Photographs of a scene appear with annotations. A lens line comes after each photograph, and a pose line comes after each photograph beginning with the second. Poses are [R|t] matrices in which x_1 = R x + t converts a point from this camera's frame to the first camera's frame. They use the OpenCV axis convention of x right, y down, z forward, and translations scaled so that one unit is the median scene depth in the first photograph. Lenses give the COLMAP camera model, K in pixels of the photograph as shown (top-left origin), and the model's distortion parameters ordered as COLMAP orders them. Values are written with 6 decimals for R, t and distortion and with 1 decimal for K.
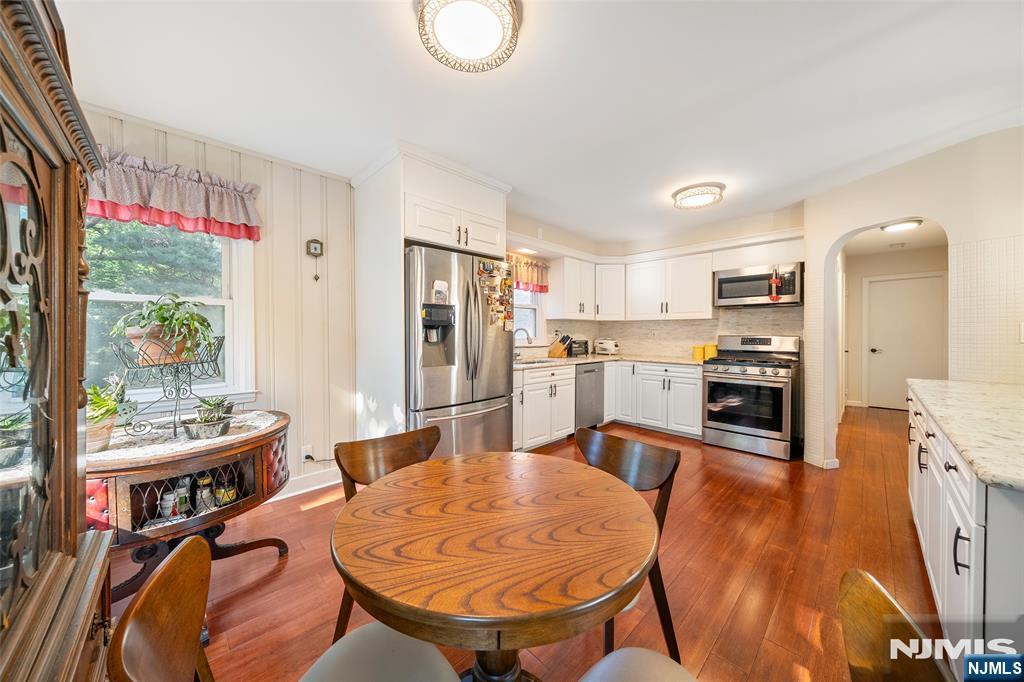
lens RADIAL K [[352.3, 0, 522.0], [0, 352.3, 338.5], [0, 0, 1]] dist [-0.000333, -0.000099]
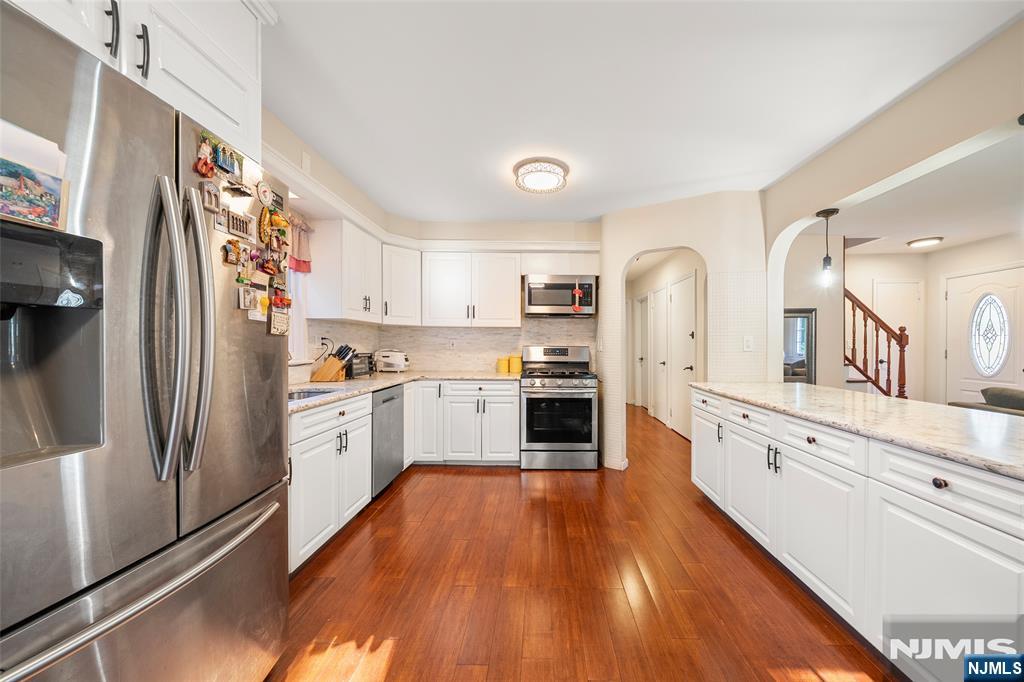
lens RADIAL K [[352.3, 0, 513.1], [0, 352.3, 347.0], [0, 0, 1]] dist [-0.000333, -0.000099]
pose [[0.727263, -0.000652, 0.686359, -0.095245], [0.005353, 0.999975, -0.004723, -0.001539], [-0.686338, 0.007109, 0.727248, 0.370717]]
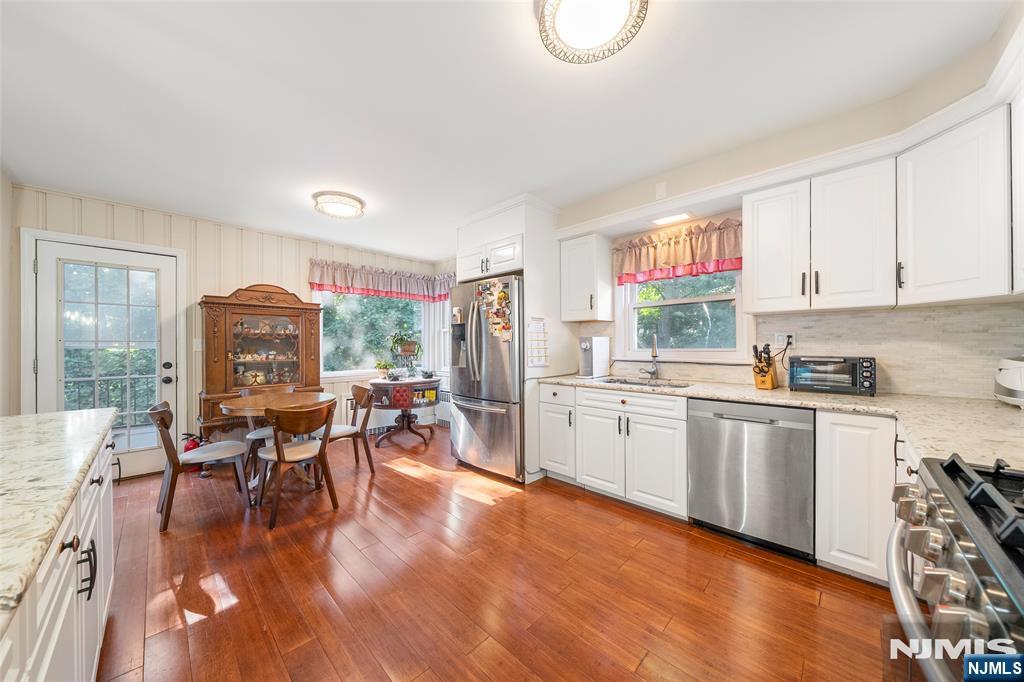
lens RADIAL K [[352.3, 0, 496.5], [0, 352.3, 345.7], [0, 0, 1]] dist [-0.000333, -0.000099]
pose [[0.004510, 0.006537, -0.999968, 0.752500], [-0.004447, 0.999969, 0.006517, -0.010918], [0.999980, 0.004417, 0.004539, 0.728744]]
